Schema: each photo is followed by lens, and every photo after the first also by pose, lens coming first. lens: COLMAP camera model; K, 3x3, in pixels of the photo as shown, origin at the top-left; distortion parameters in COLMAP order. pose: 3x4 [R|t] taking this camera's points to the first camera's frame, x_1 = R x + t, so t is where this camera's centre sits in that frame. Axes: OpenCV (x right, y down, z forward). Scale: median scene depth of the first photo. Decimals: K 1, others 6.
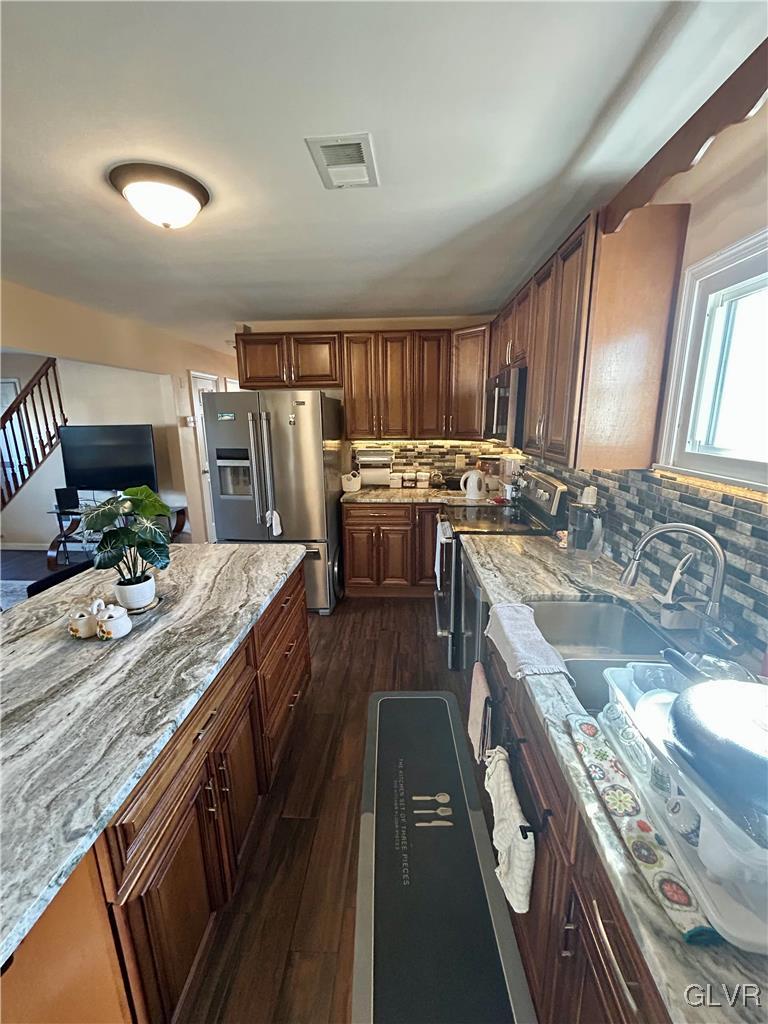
lens RADIAL K [[415.7, 0, 384.0], [0, 415.7, 512.0], [0, 0, 1]] dist [-0.002476, 0.000265]
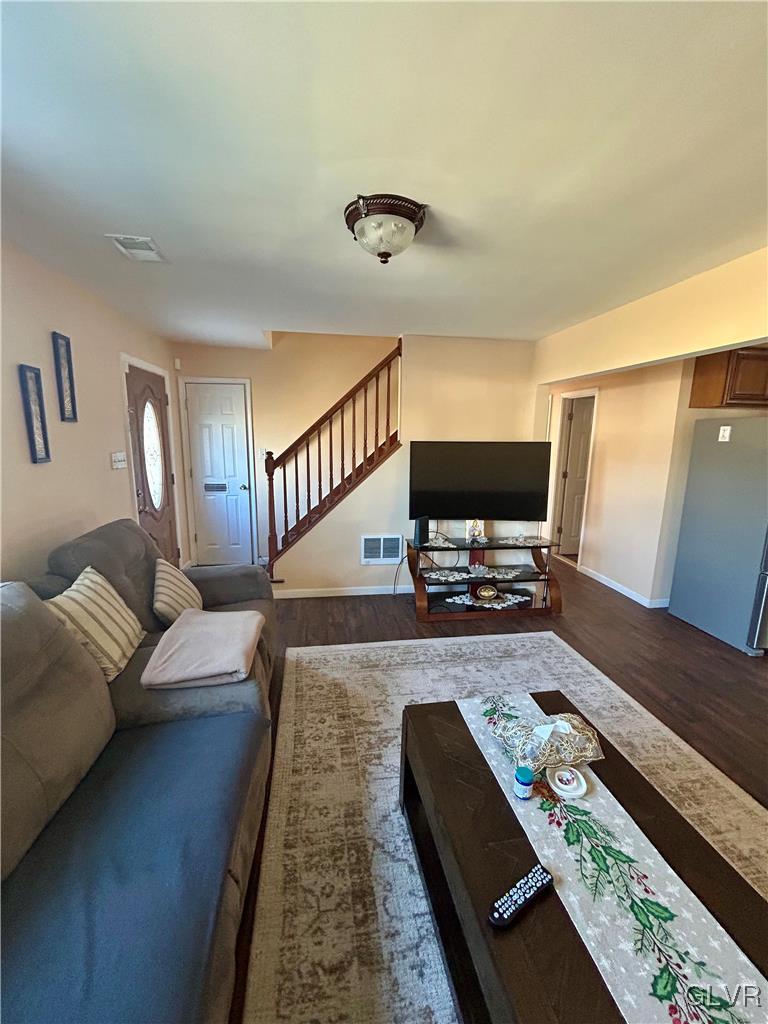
lens RADIAL K [[415.7, 0, 384.0], [0, 415.7, 512.0], [0, 0, 1]] dist [-0.002476, 0.000265]
pose [[0.976403, -0.017706, 0.215232, -2.765275], [0.026192, 0.998985, -0.036639, -0.111022], [-0.214364, 0.041412, 0.975875, 0.616216]]
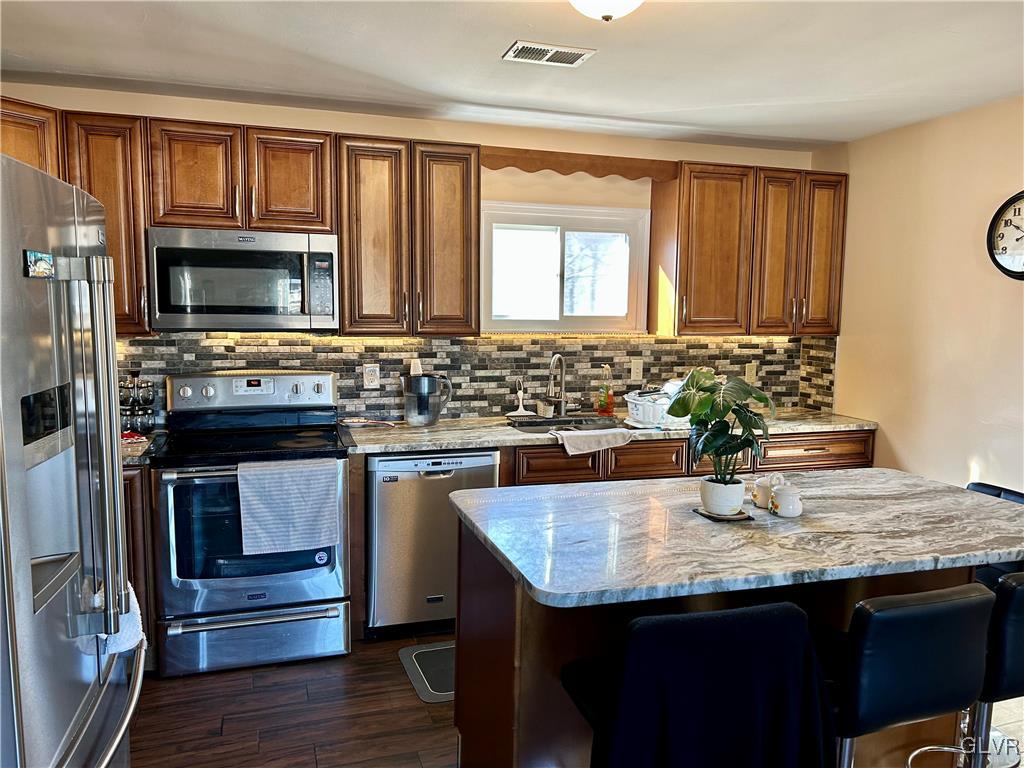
lens RADIAL K [[774.5, 0, 512.0], [0, 774.5, 384.0], [0, 0, 1]] dist [0.066795, -0.079316]
pose [[-0.369156, -0.090533, 0.924947, -1.708874], [0.199724, 0.964262, 0.174093, -0.345181], [-0.907653, 0.249001, -0.337882, 1.703269]]
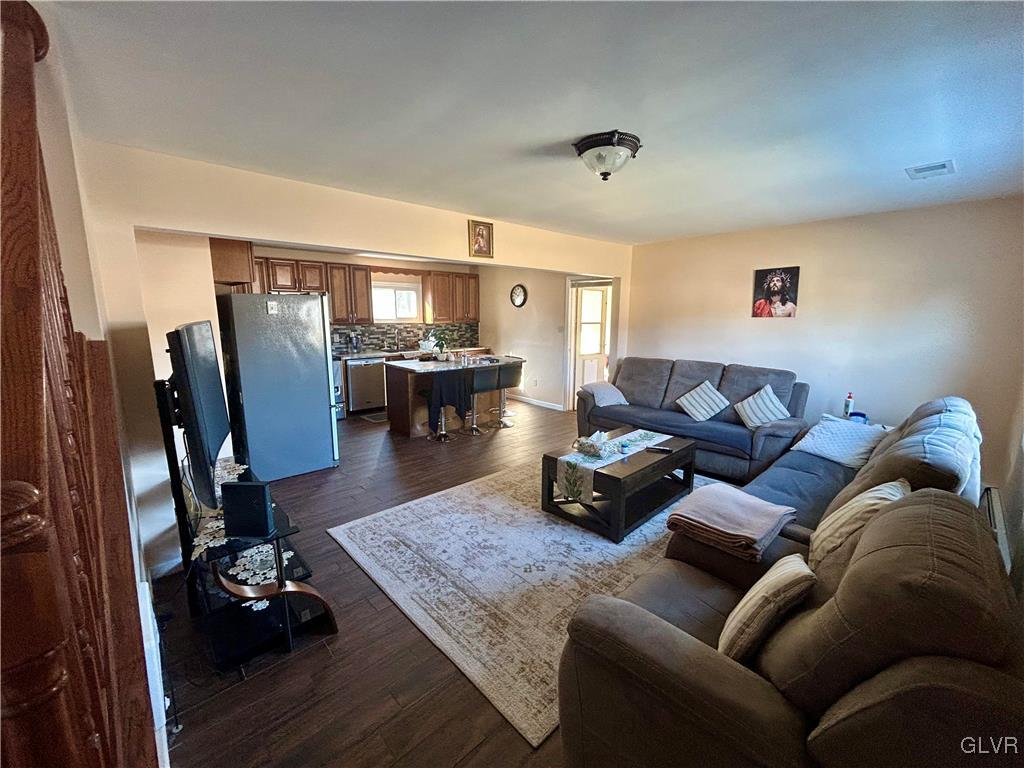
lens RADIAL K [[415.7, 0, 512.0], [0, 415.7, 384.0], [0, 0, 1]] dist [-0.002476, 0.000265]
pose [[-0.718488, -0.113335, 0.686243, -3.293634], [0.158289, 0.934102, 0.319997, -0.630970], [-0.677288, 0.338539, -0.653202, 2.875854]]
